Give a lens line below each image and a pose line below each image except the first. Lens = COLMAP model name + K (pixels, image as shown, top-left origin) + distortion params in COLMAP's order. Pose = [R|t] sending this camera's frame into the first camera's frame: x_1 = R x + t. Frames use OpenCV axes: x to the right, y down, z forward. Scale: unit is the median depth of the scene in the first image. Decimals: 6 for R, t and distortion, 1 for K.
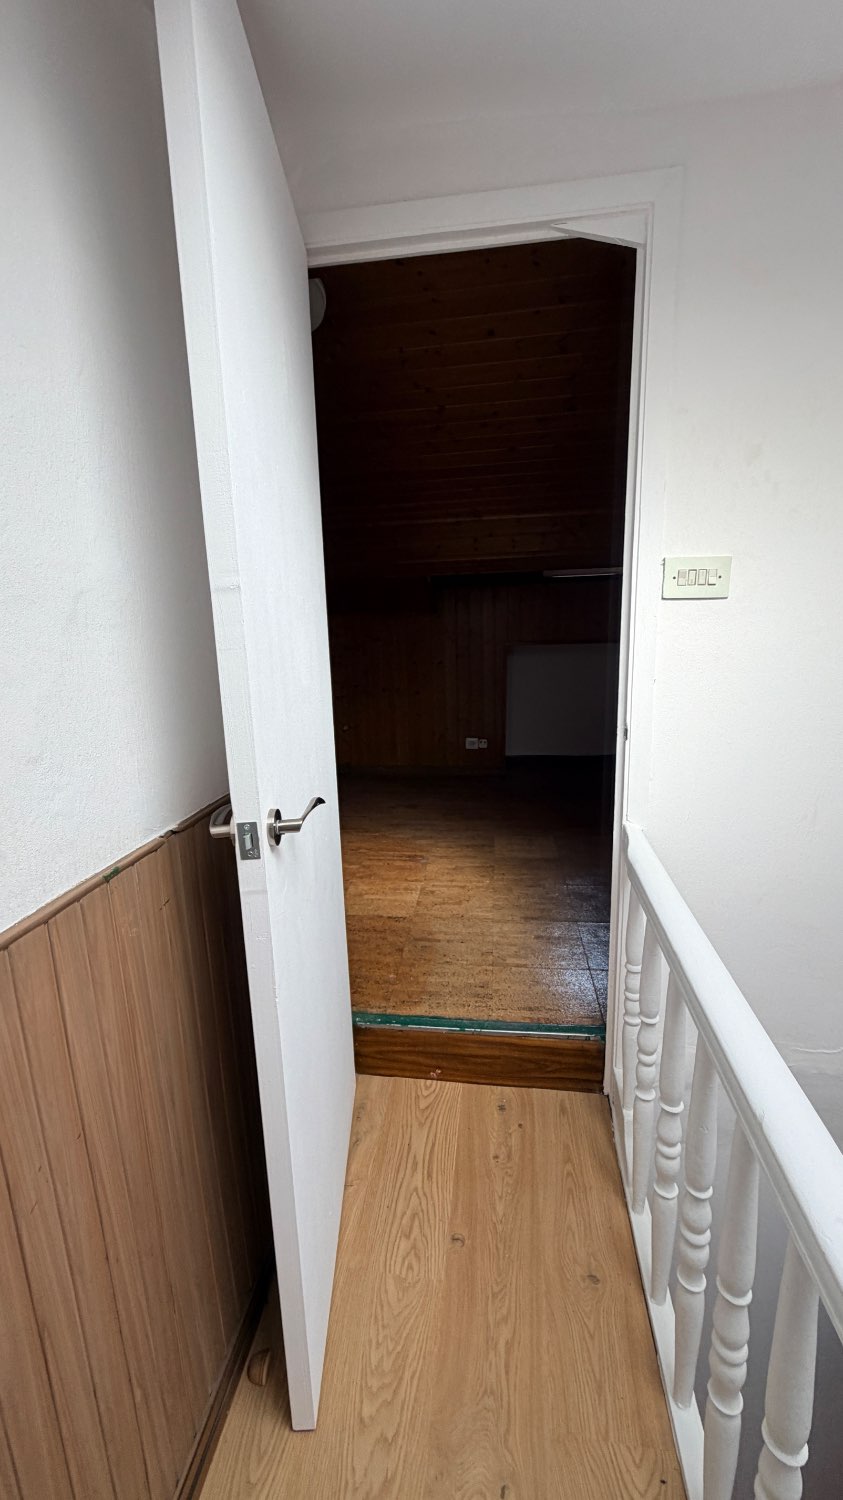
lens RADIAL K [[595.0, 0, 427.4], [0, 595.0, 748.5], [0, 0, 1]] dist [0.000219, 0.000522]
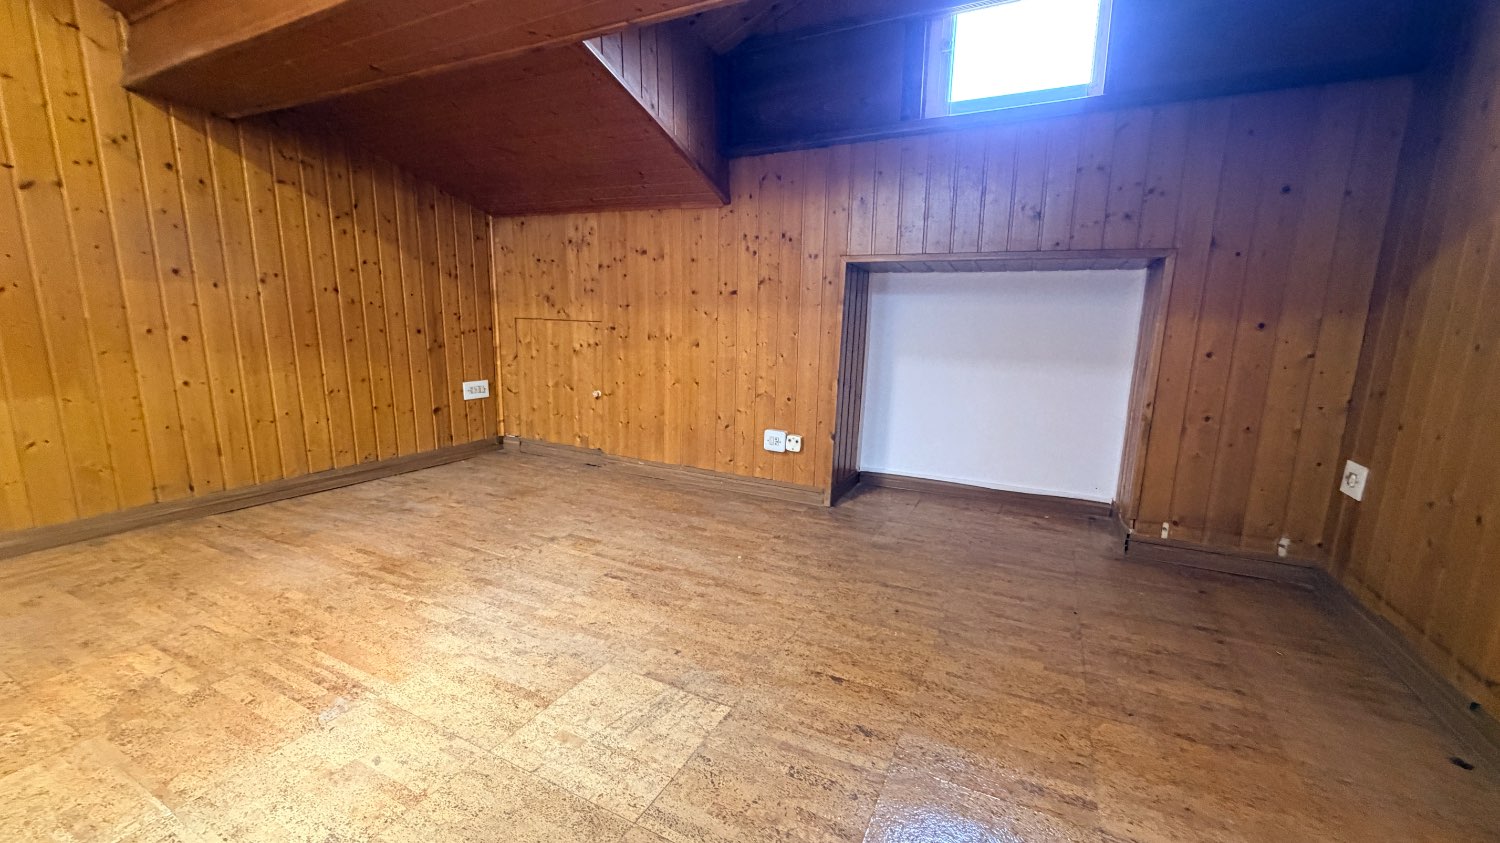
lens RADIAL K [[595.0, 0, 747.7], [0, 595.0, 424.1], [0, 0, 1]] dist [0.000219, 0.000522]
pose [[0.936850, 0.103607, -0.334033, 0.233783], [-0.113346, 0.993508, -0.009739, -0.015271], [0.330856, 0.046985, 0.942511, 0.474922]]
